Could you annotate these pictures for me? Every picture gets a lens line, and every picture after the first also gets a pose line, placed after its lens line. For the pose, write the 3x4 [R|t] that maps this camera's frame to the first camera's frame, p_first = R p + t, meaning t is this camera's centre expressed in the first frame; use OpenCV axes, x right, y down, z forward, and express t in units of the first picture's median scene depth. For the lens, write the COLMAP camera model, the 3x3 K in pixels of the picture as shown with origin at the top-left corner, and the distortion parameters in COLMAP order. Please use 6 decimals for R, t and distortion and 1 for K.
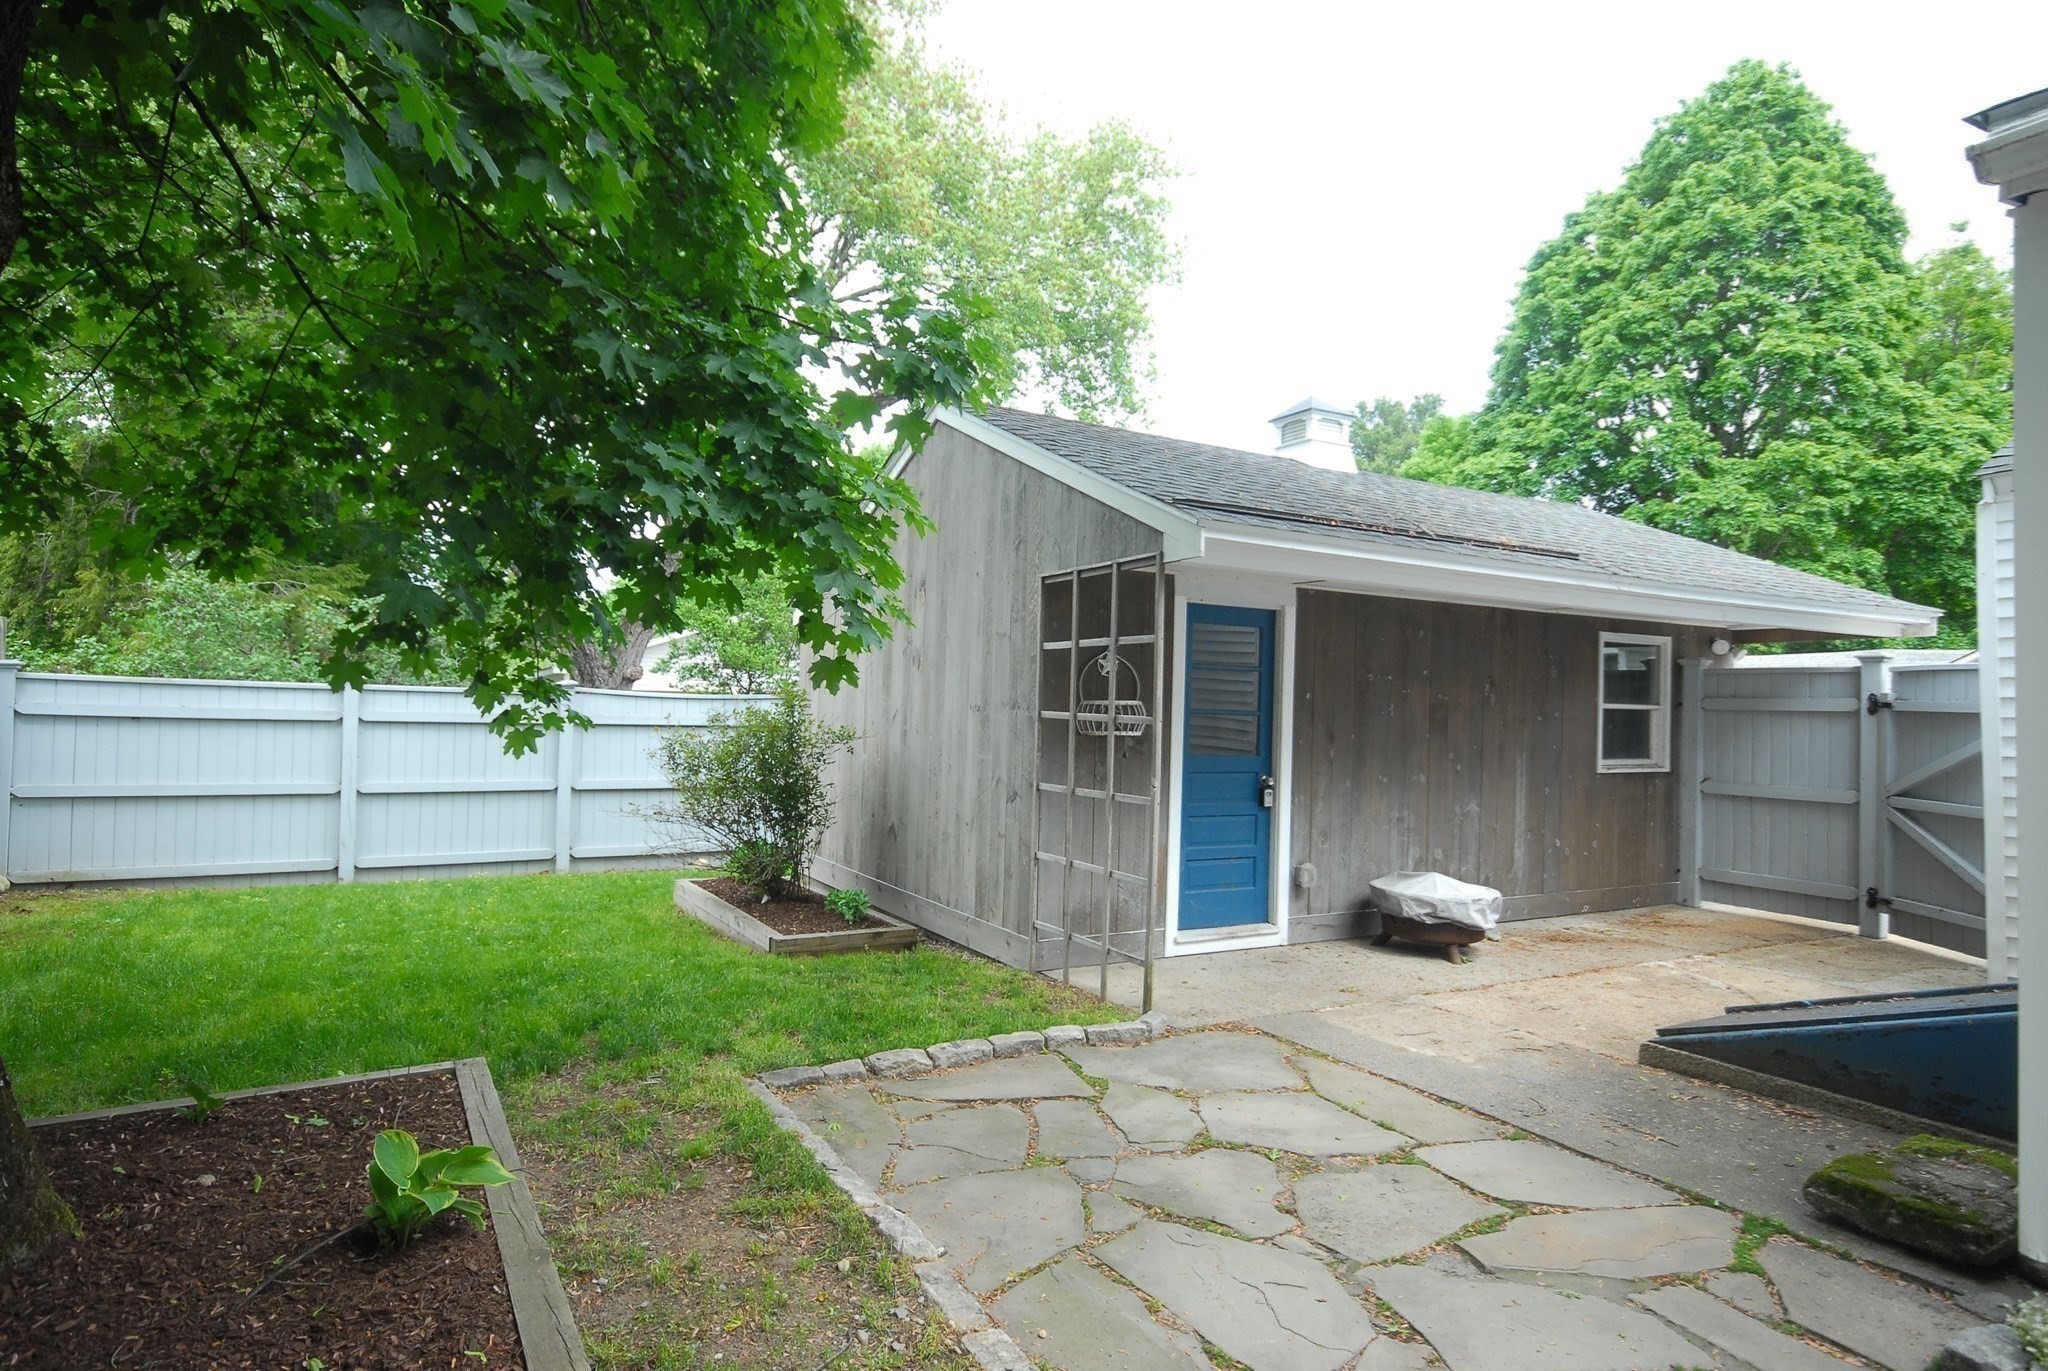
lens RADIAL K [[1195.5, 0, 1068.6], [0, 1195.5, 677.9], [0, 0, 1]] dist [0.003979, 0.002094]
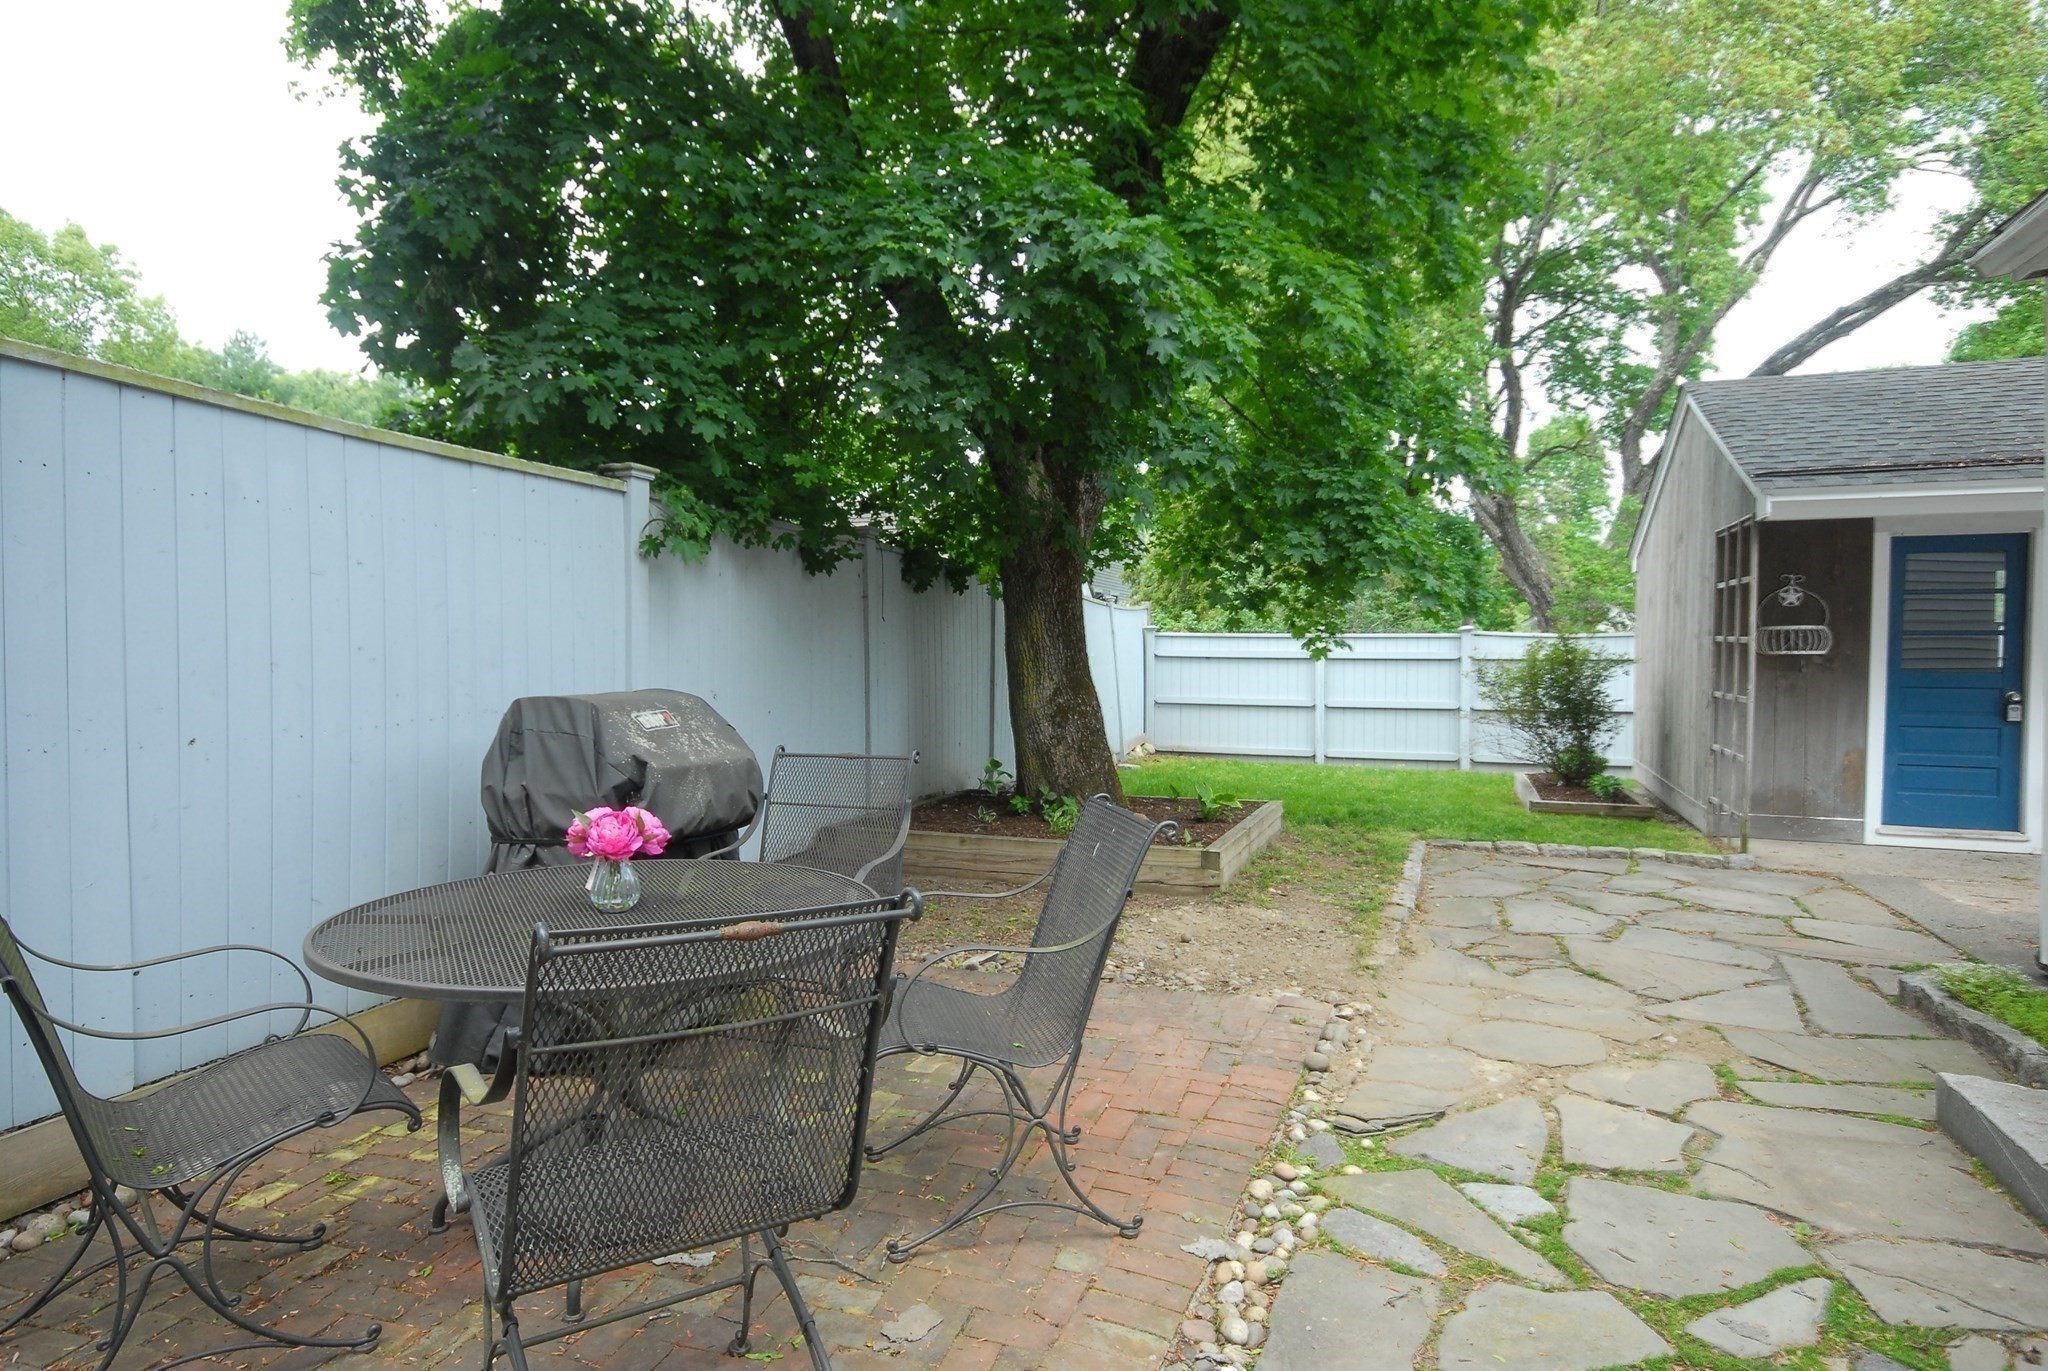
lens RADIAL K [[1195.5, 0, 957.7], [0, 1195.5, 691.5], [0, 0, 1]] dist [0.003979, 0.002094]
pose [[0.603292, 0.008157, -0.797479, 0.374534], [0.030303, 0.998991, 0.033143, 0.014973], [0.796945, -0.044161, 0.602436, -0.316124]]
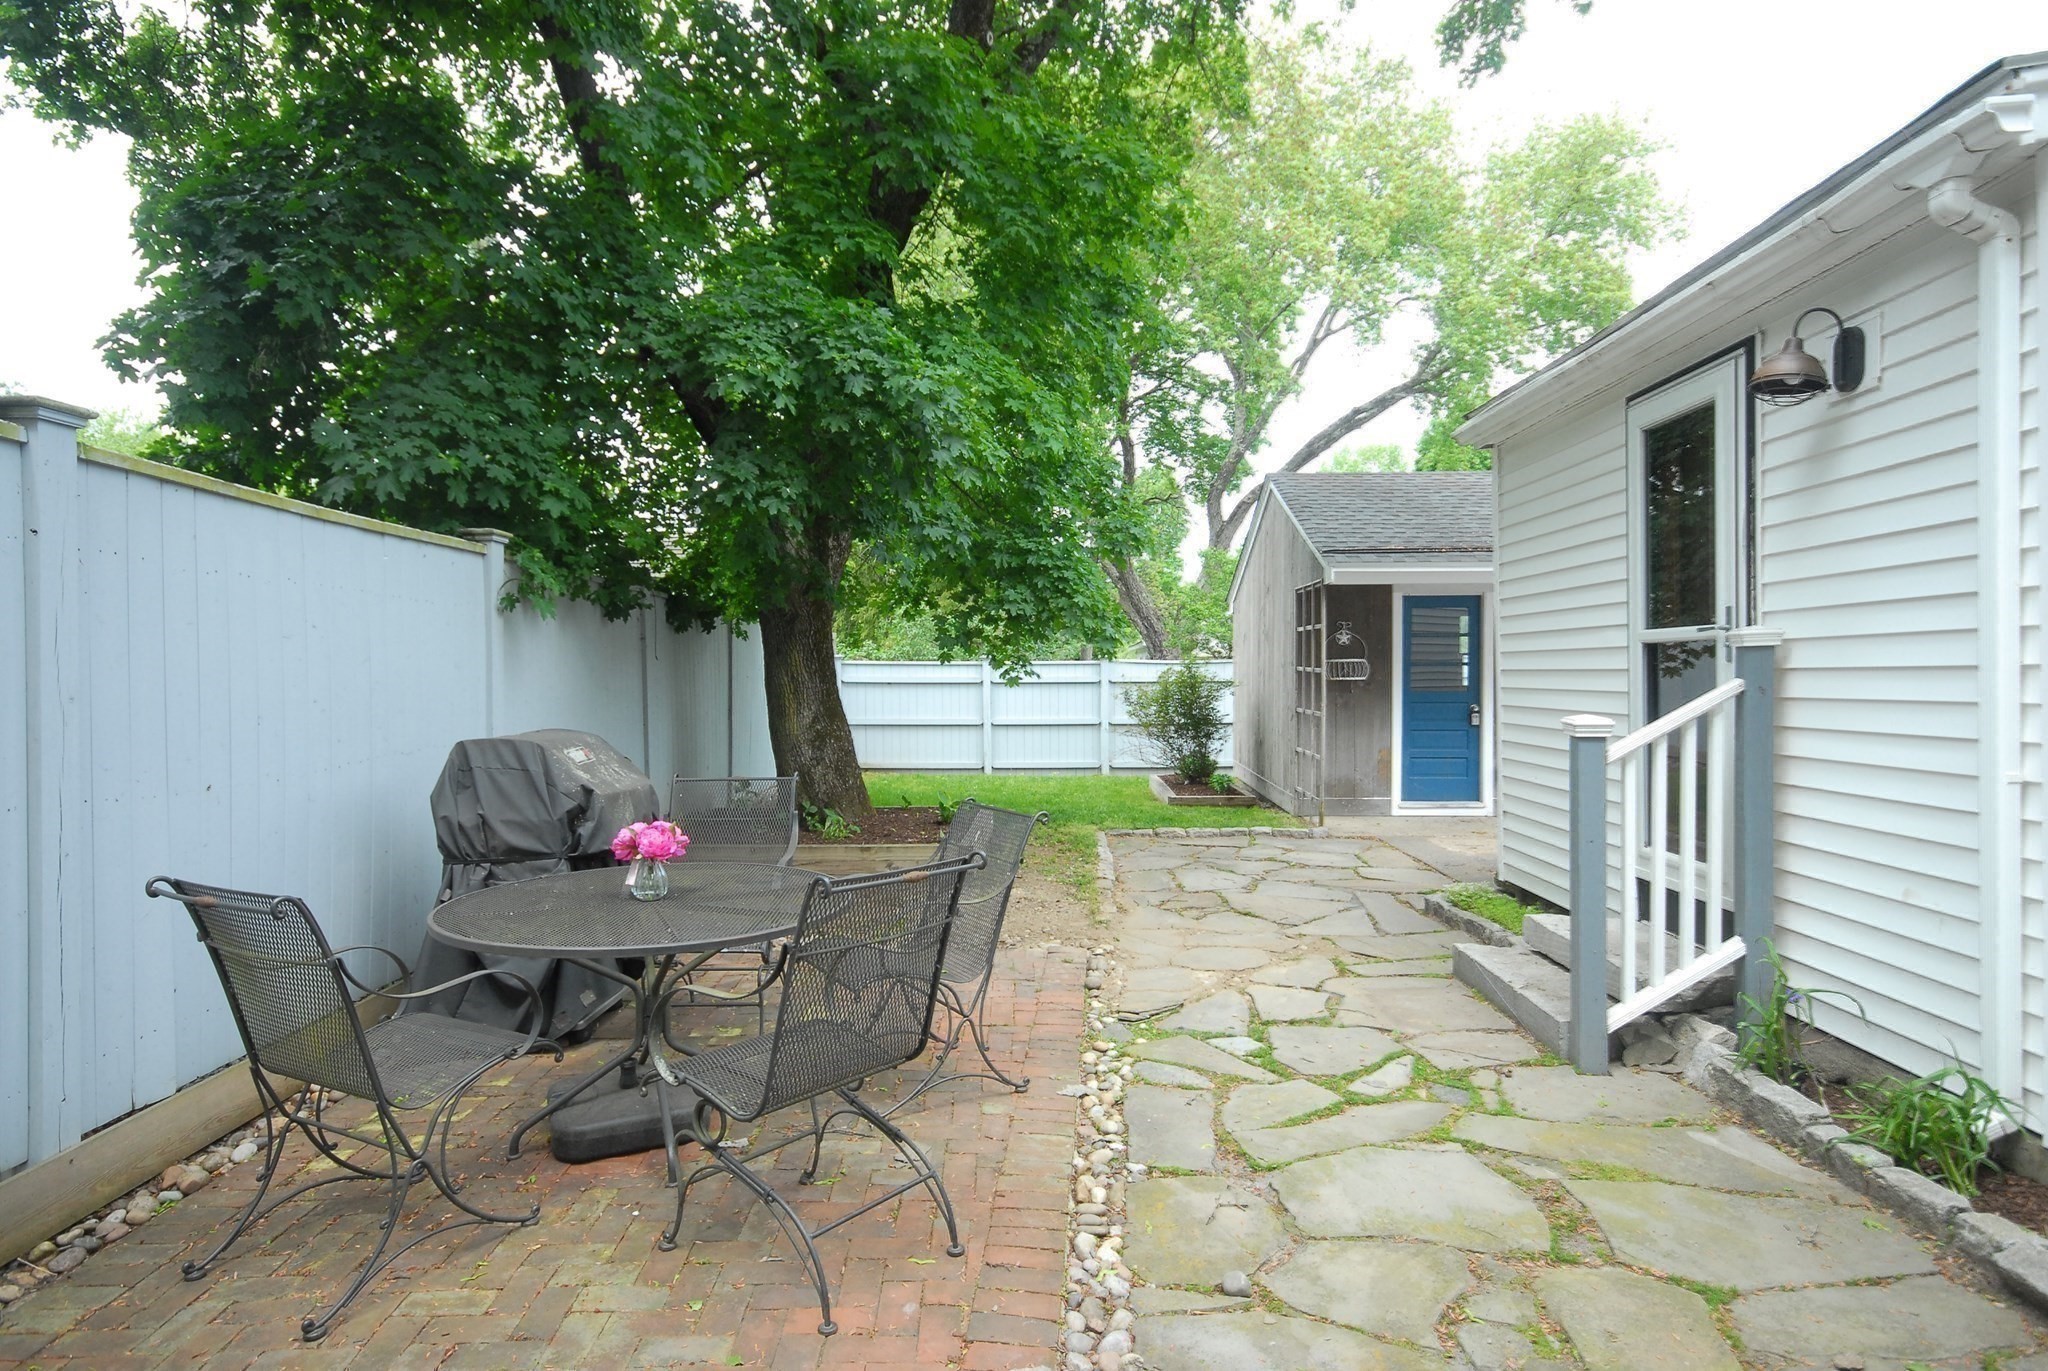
lens RADIAL K [[1195.5, 0, 982.5], [0, 1195.5, 676.1], [0, 0, 1]] dist [0.003979, 0.002094]
pose [[0.833002, -0.022113, -0.552827, 0.406360], [0.037953, 0.999131, 0.017224, -0.004300], [0.551966, -0.035329, 0.833118, -0.515365]]
